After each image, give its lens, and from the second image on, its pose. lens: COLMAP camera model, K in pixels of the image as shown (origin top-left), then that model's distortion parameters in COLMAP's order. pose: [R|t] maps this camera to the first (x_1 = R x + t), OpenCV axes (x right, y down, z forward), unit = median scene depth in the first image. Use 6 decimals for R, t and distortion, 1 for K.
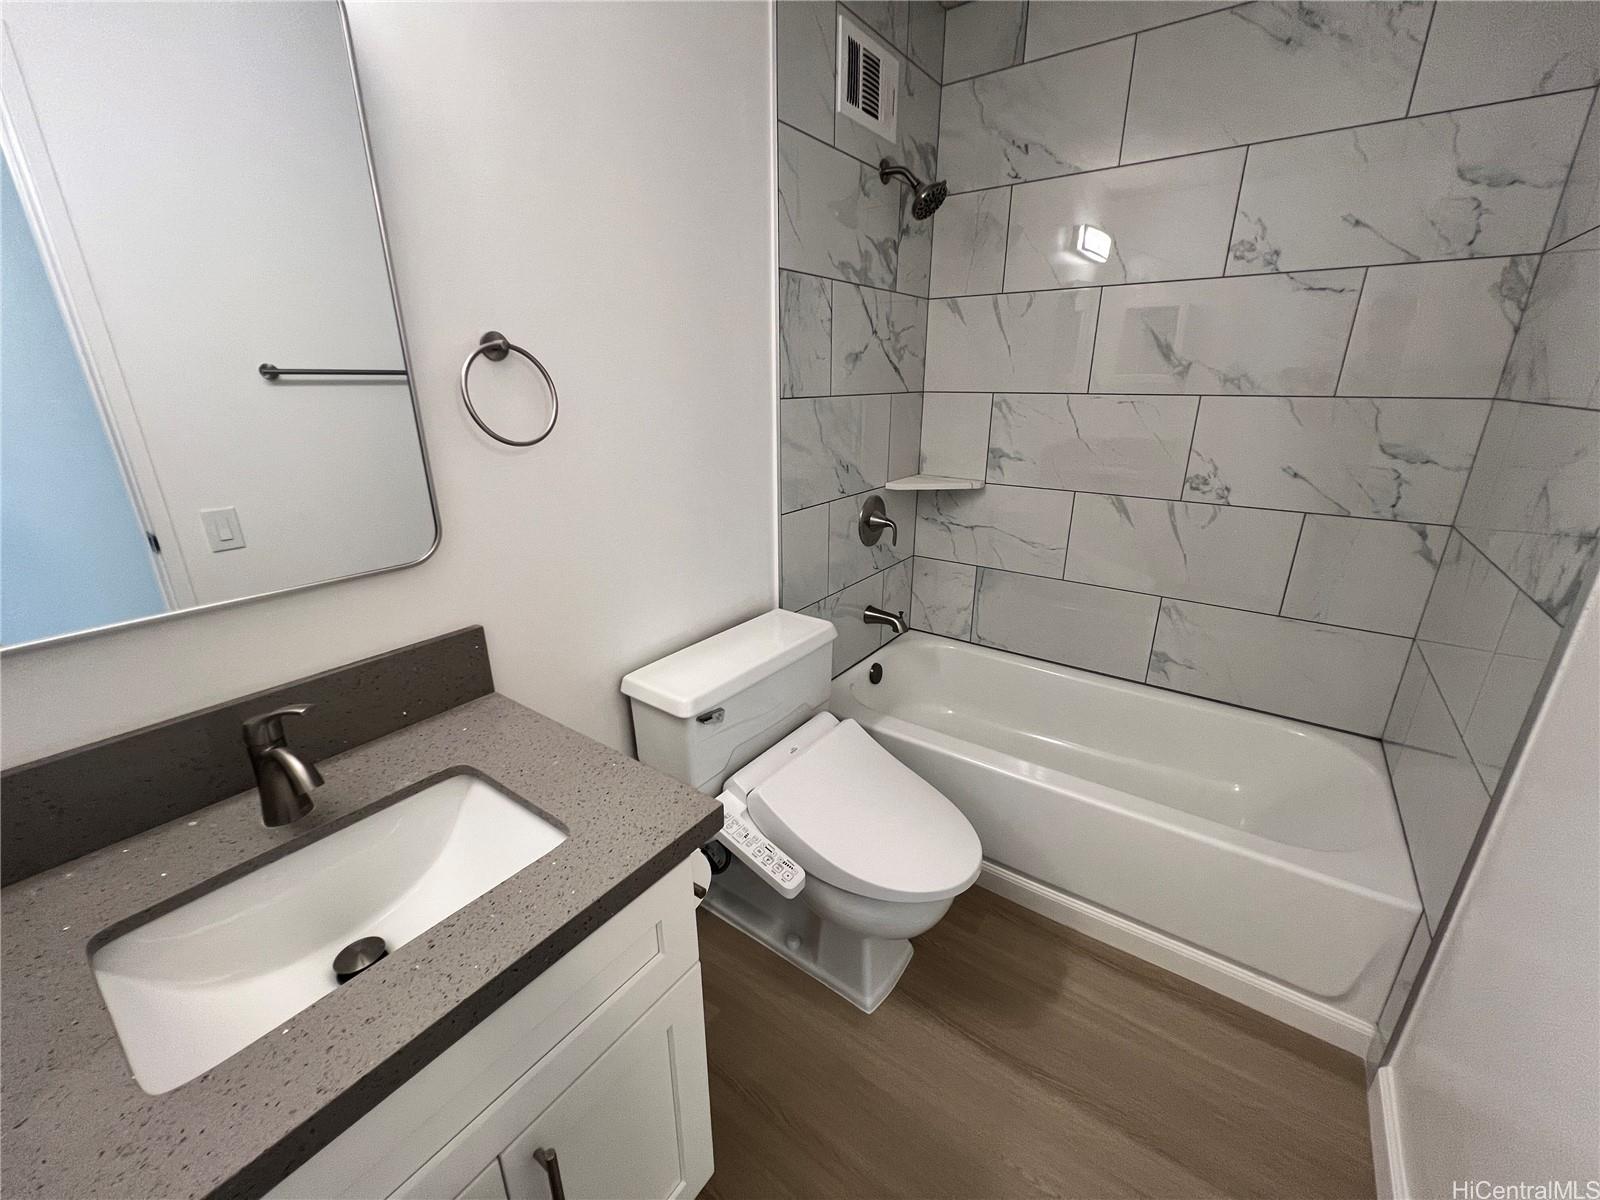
lens RADIAL K [[644.0, 0, 798.3], [0, 644.0, 597.6], [0, 0, 1]] dist [-0.005188, 0.002872]
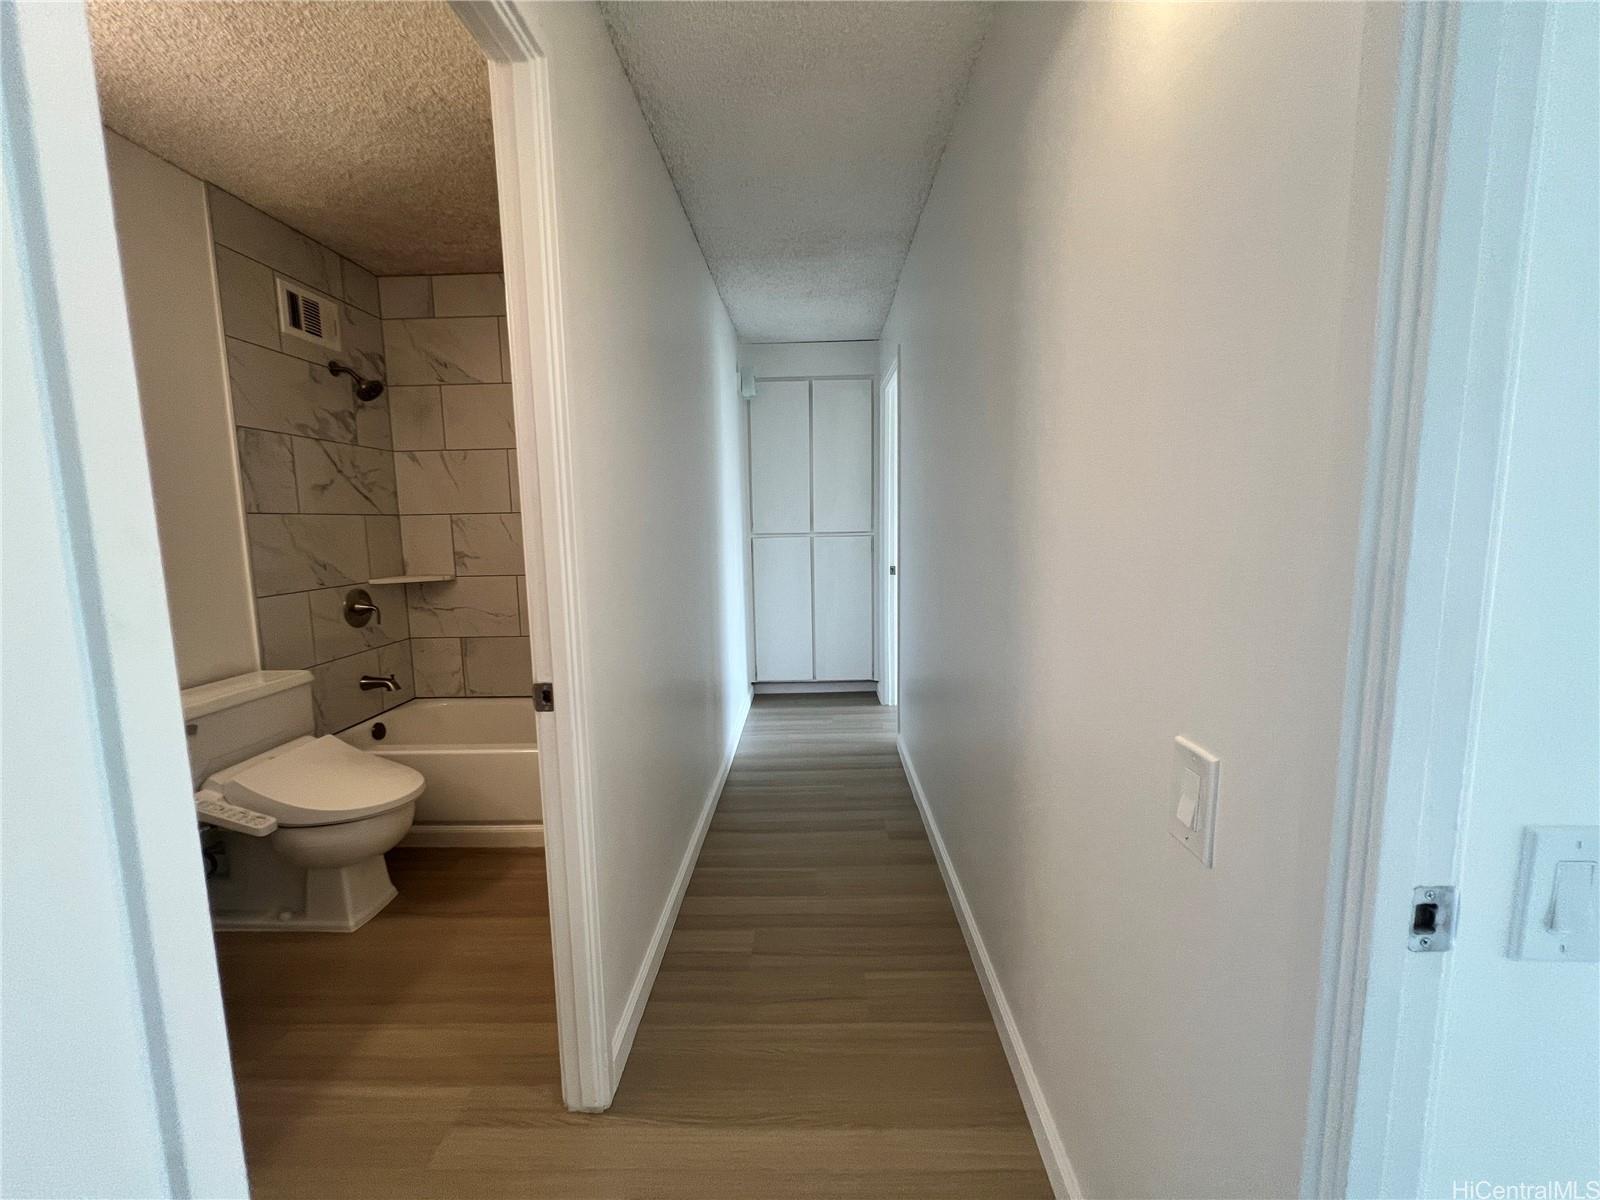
lens RADIAL K [[643.0, 0, 796.9], [0, 643.0, 598.3], [0, 0, 1]] dist [-0.000320, 0.000079]
pose [[0.825768, -0.079974, 0.558311, 0.137136], [0.198250, 0.967886, -0.154578, 0.265481], [-0.528019, 0.238331, 0.815104, -0.594582]]
